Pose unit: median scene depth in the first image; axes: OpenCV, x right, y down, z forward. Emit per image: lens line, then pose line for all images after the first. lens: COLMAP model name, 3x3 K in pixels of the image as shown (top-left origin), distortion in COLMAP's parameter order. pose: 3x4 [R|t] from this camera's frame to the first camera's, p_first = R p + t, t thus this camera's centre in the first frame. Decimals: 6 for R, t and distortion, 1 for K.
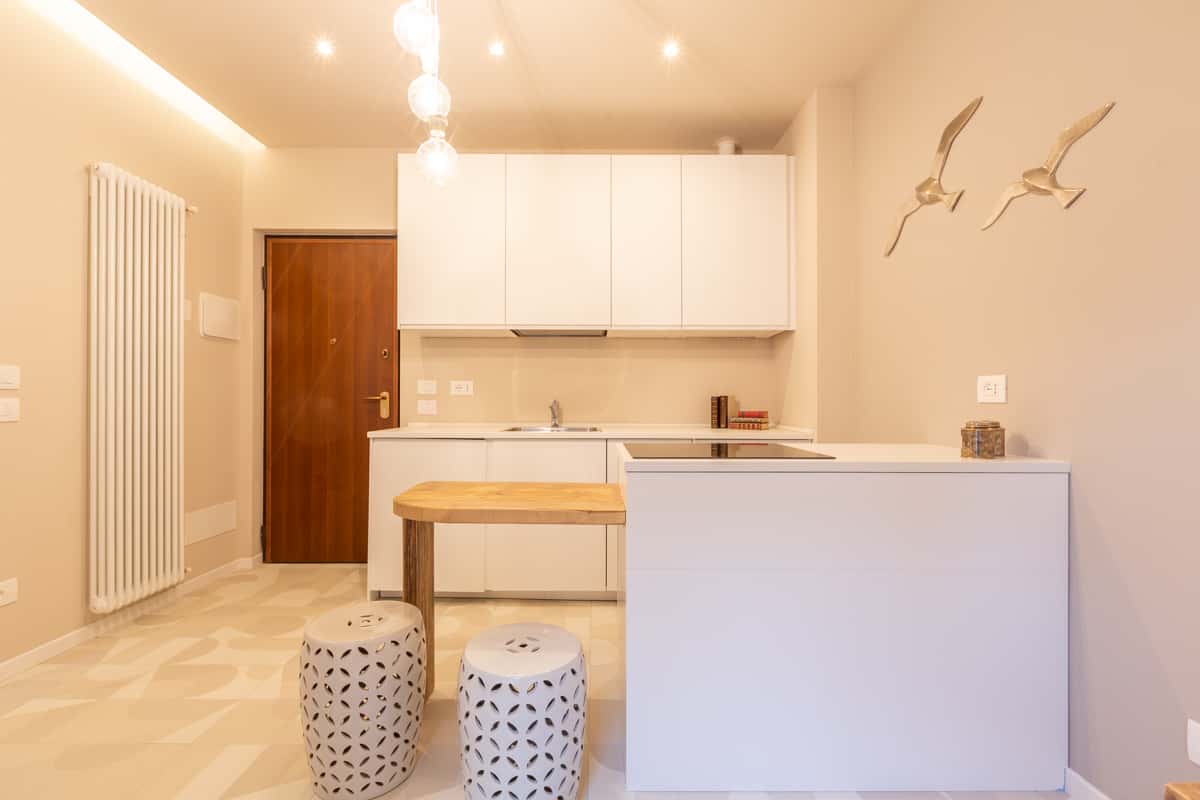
lens RADIAL K [[529.2, 0, 601.3], [0, 529.2, 394.3], [0, 0, 1]] dist [-0.001804, -0.000640]
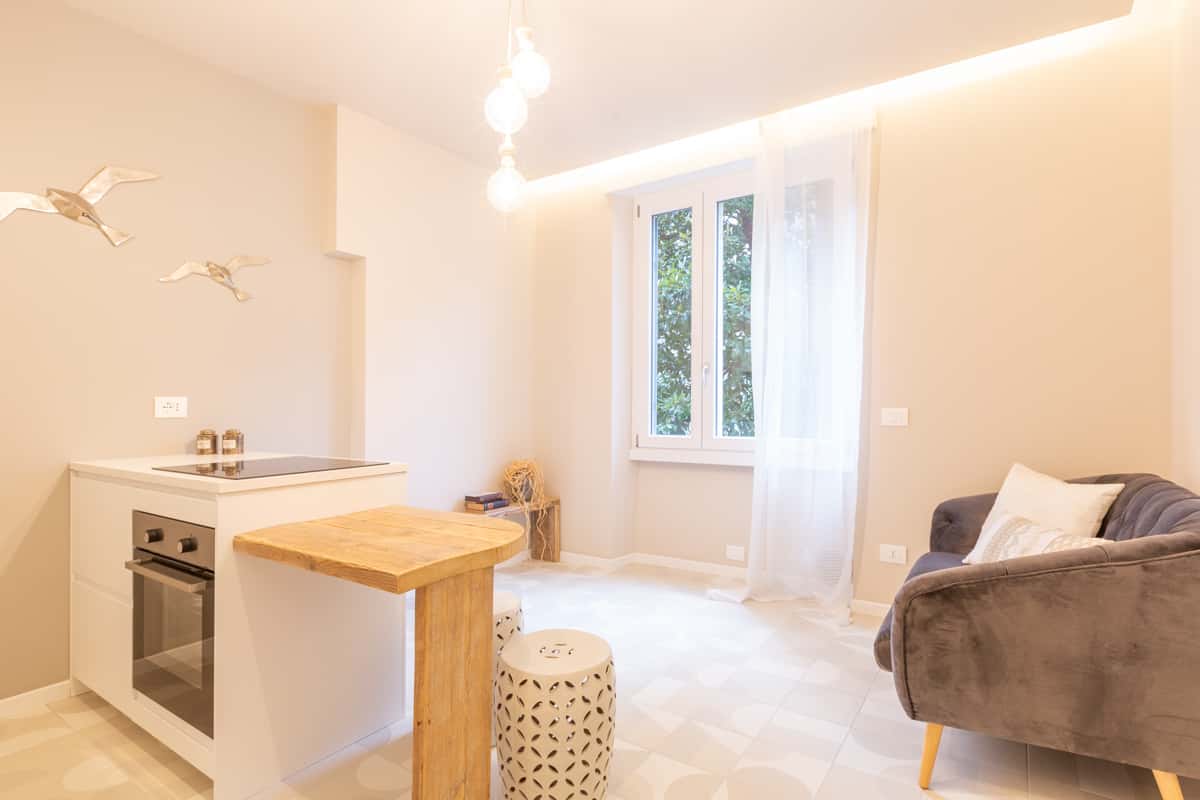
lens RADIAL K [[611.1, 0, 600.0], [0, 611.1, 390.8], [0, 0, 1]] dist [-0.003492, -0.003354]
pose [[-0.812980, 0.015347, 0.582090, -0.588186], [-0.000368, 0.999639, -0.026869, -0.005763], [-0.582292, -0.022058, -0.812681, 0.945576]]
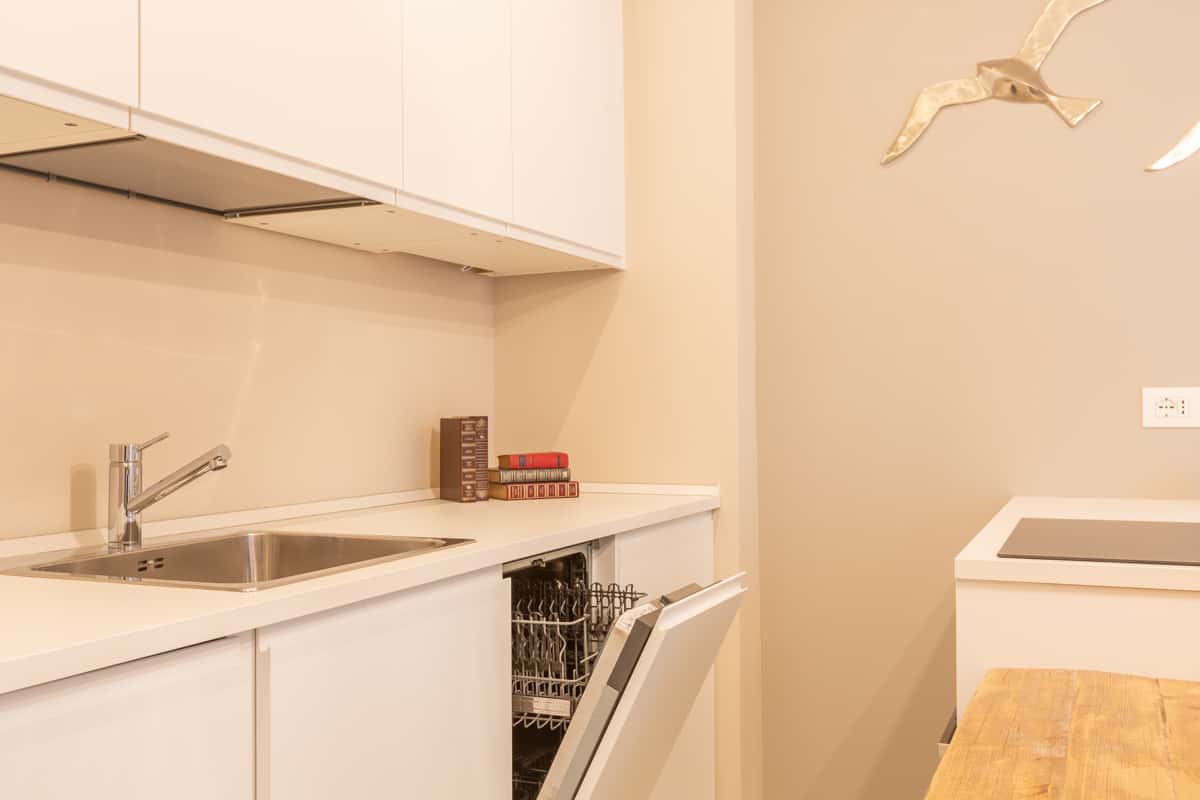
lens RADIAL K [[1138.1, 0, 578.3], [0, 1138.1, 371.7], [0, 0, 1]] dist [-0.009293, 0.000000]
pose [[0.423983, 0.024634, 0.905335, -0.536678], [-0.002823, 0.999661, -0.025879, -0.009351], [-0.905666, 0.008416, 0.423909, 0.631217]]
